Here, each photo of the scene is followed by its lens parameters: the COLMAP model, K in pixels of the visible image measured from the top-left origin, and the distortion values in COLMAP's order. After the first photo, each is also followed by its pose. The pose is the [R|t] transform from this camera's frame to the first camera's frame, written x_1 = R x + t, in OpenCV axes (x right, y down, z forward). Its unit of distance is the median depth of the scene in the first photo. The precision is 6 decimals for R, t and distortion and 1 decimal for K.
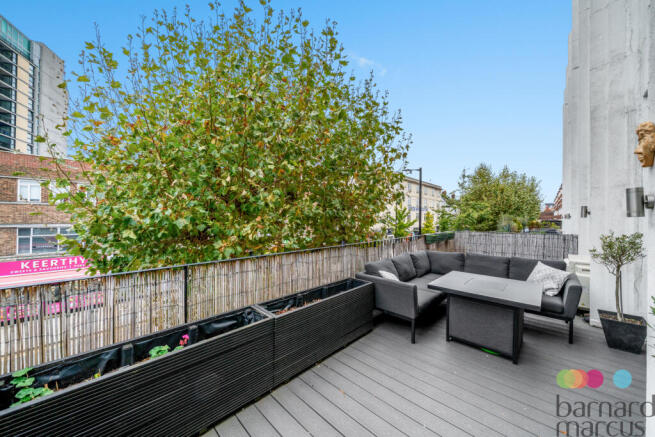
lens RADIAL K [[240.6, 0, 327.5], [0, 240.6, 218.5], [0, 0, 1]] dist [-0.001126, -0.000130]
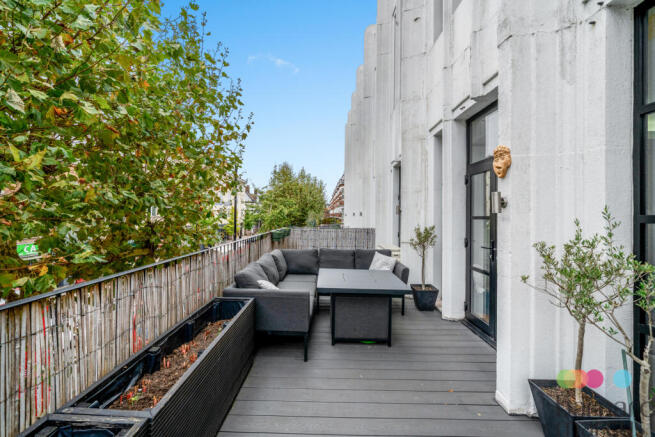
lens RADIAL K [[267.4, 0, 327.5], [0, 267.4, 218.5], [0, 0, 1]] dist [0.001280, 0.000341]
pose [[0.715898, 0.006531, 0.698174, -0.200743], [-0.017545, 0.999809, 0.008637, 0.011092], [-0.697985, -0.018433, 0.715876, 0.238848]]
